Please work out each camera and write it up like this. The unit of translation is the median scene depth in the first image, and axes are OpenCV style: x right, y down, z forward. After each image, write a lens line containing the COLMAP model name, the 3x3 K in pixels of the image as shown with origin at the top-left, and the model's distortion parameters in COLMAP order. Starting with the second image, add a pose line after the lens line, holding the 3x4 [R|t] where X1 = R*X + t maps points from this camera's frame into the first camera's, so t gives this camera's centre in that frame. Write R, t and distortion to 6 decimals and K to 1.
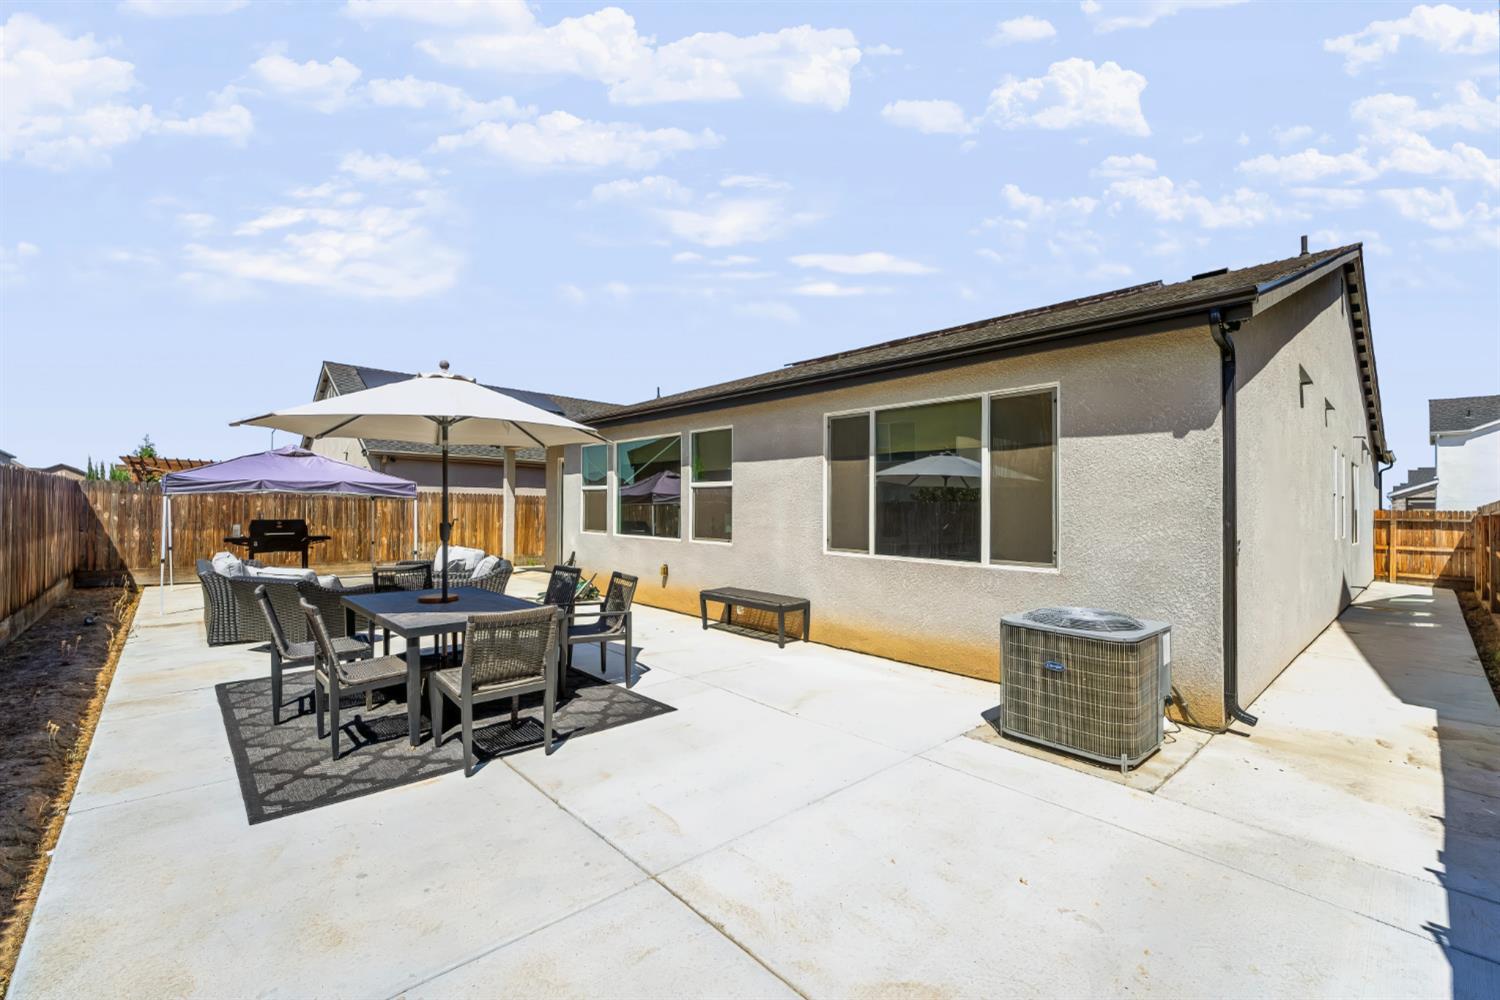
lens RADIAL K [[624.9, 0, 759.0], [0, 624.9, 513.4], [0, 0, 1]] dist [-0.001460, -0.000216]
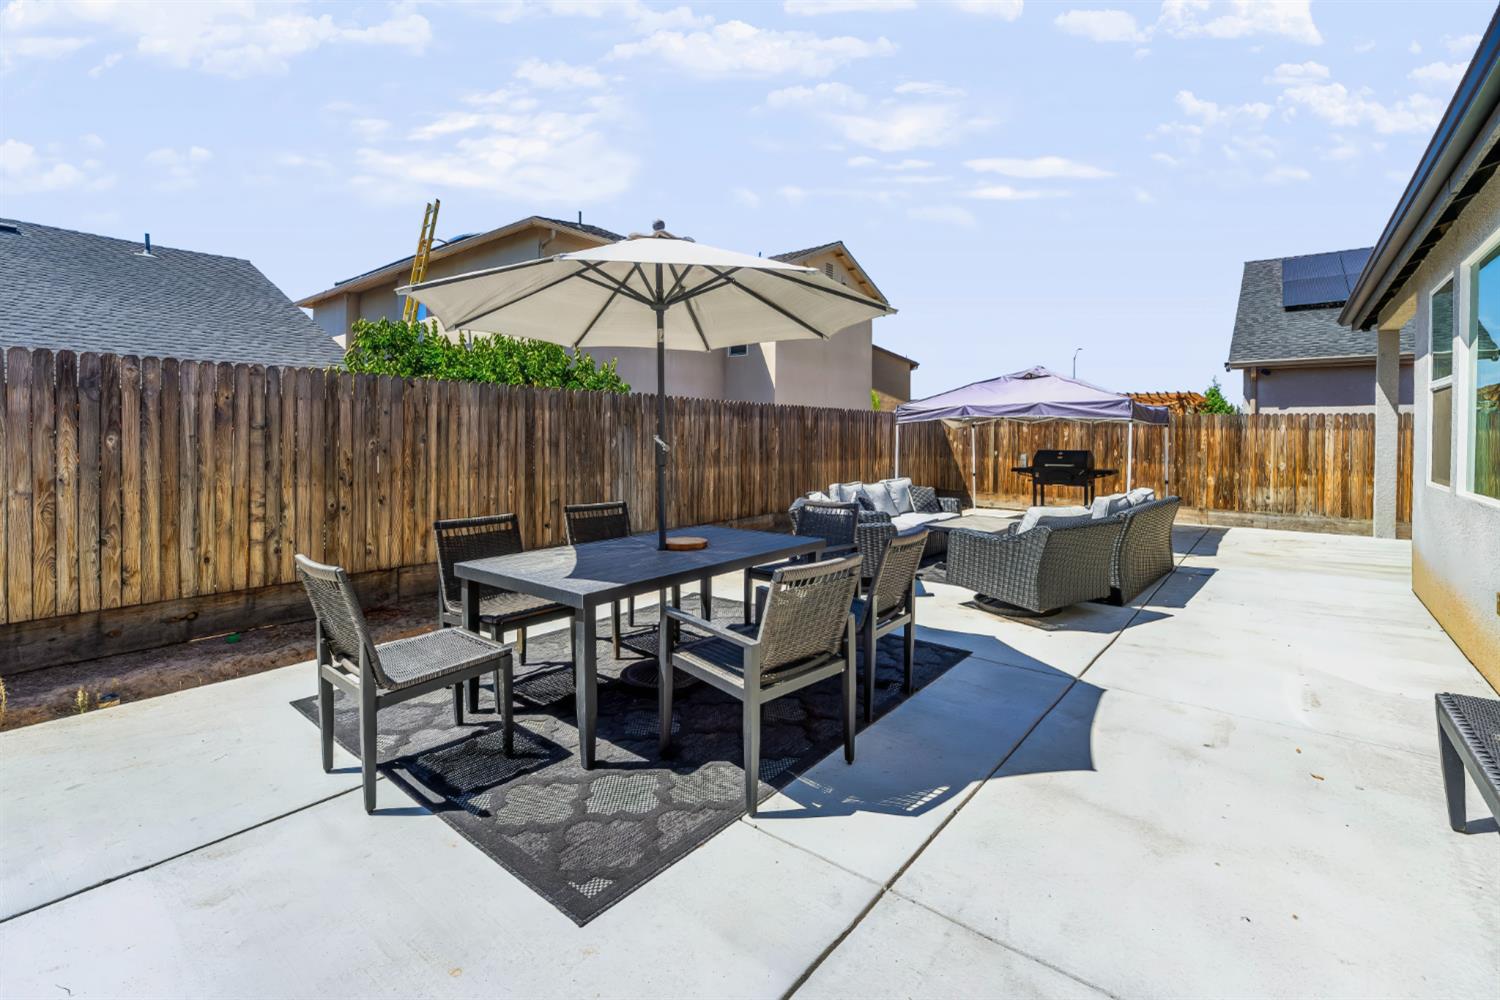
lens RADIAL K [[634.9, 0, 751.8], [0, 634.9, 479.7], [0, 0, 1]] dist [-0.004936, -0.000198]
pose [[0.132825, 0.057765, -0.989455, 0.113734], [-0.011444, 0.998323, 0.056746, 0.006384], [0.991073, 0.003786, 0.133263, 0.468244]]
